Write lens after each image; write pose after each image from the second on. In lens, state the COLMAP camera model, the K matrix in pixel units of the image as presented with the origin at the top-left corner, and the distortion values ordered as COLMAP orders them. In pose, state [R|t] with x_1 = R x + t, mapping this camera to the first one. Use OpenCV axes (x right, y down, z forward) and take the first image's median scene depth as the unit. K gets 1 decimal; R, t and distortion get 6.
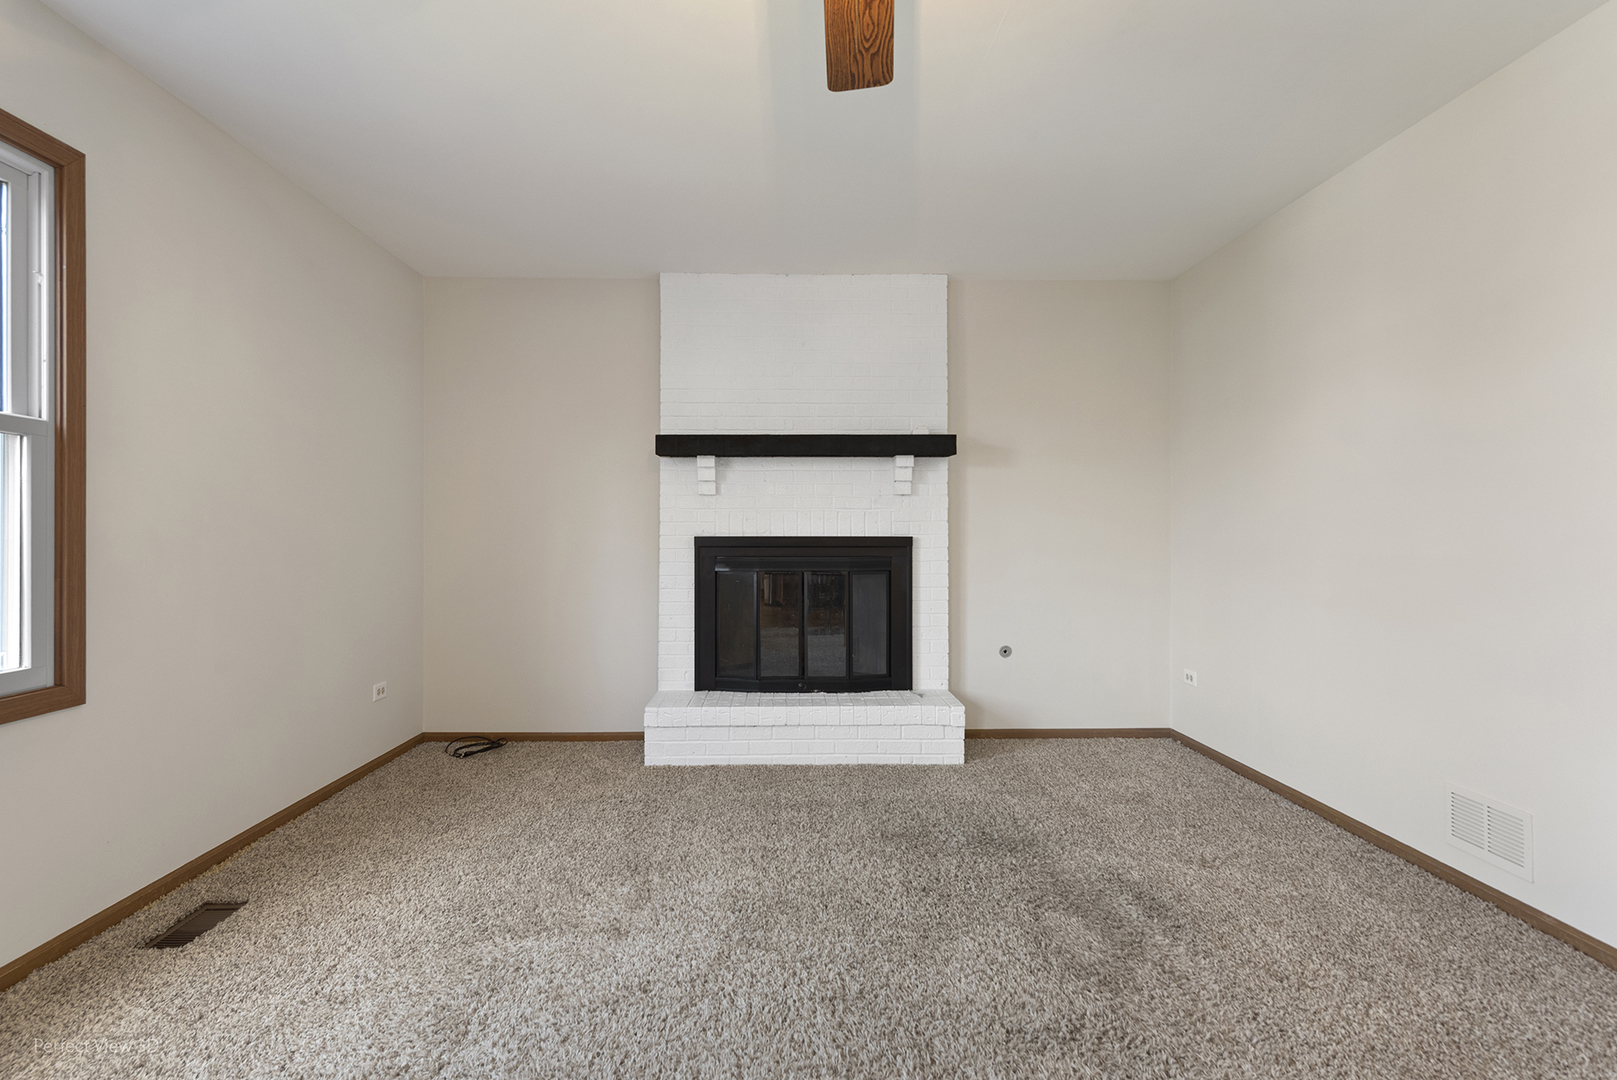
lens RADIAL K [[827.5, 0, 807.7], [0, 827.5, 529.2], [0, 0, 1]] dist [0.029324, -0.015670]
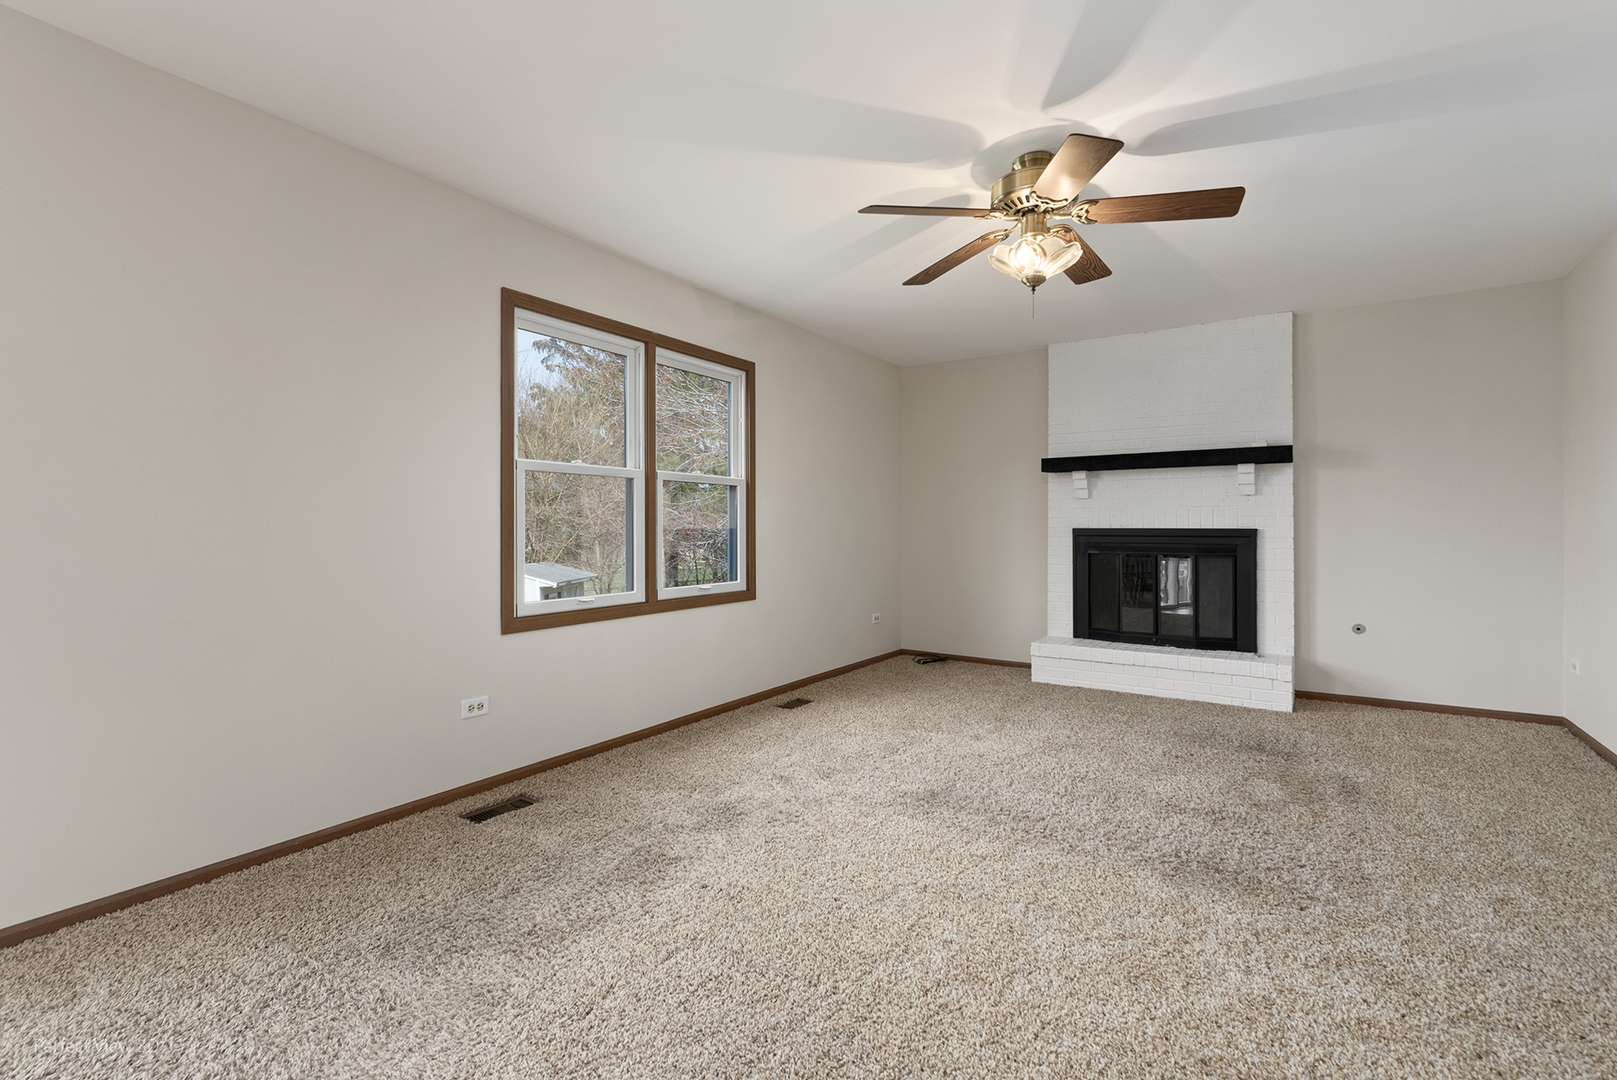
lens RADIAL K [[748.3, 0, 808.5], [0, 748.3, 540.0], [0, 0, 1]] dist [0.000066, 0.000043]
pose [[0.829692, 0.010741, -0.558118, 0.204513], [0.002617, 0.999729, 0.023131, -0.001959], [0.558216, -0.020652, 0.829439, -0.313426]]
